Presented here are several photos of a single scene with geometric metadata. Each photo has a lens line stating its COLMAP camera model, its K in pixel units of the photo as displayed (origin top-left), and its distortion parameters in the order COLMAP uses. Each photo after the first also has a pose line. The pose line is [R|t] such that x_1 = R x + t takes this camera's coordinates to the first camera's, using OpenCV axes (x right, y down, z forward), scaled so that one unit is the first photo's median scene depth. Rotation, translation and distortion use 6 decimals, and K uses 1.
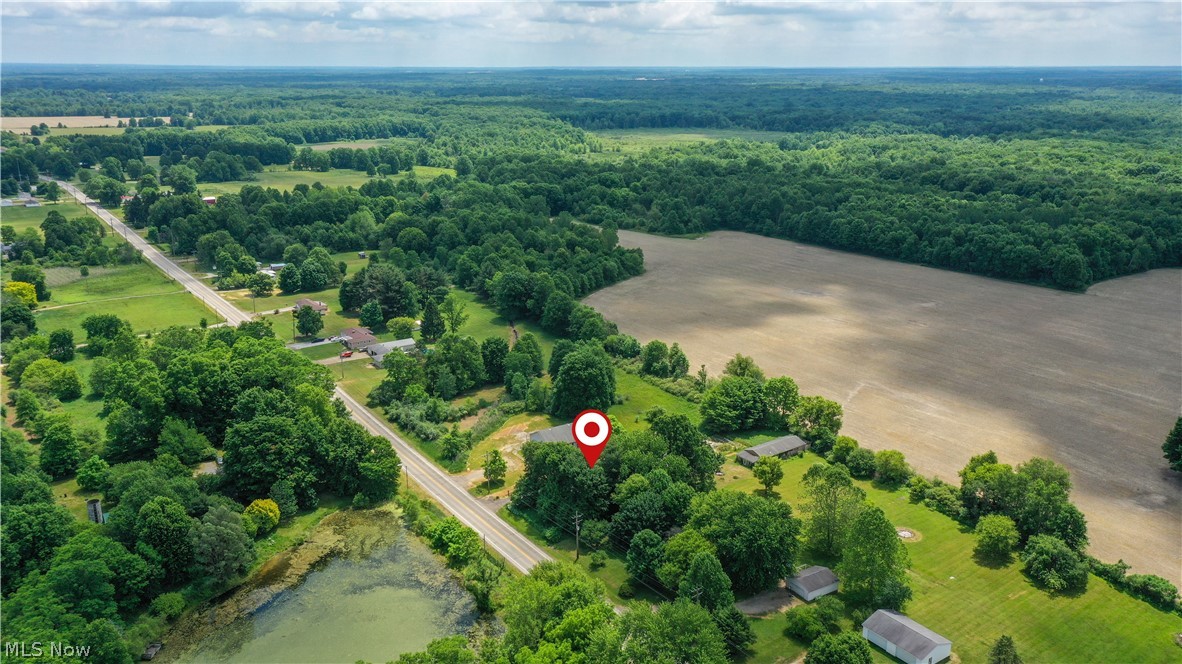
lens RADIAL K [[943.3, 0, 596.5], [0, 943.3, 330.1], [0, 0, 1]] dist [0.008248, 0.015355]
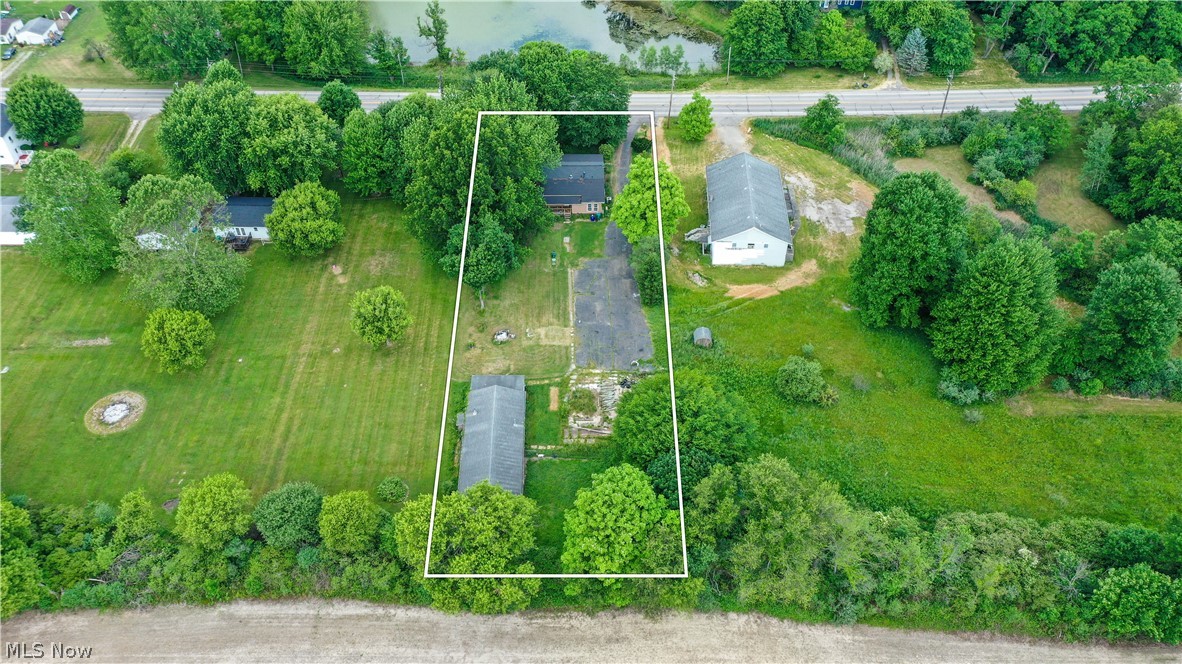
lens RADIAL K [[943.3, 0, 591.4], [0, 943.3, 331.0], [0, 0, 1]] dist [0.008248, 0.015355]
pose [[-0.581161, 0.559765, -0.590690, 0.365196], [-0.217848, 0.592349, 0.775670, -0.237489], [0.784088, 0.579471, -0.222307, 1.029940]]
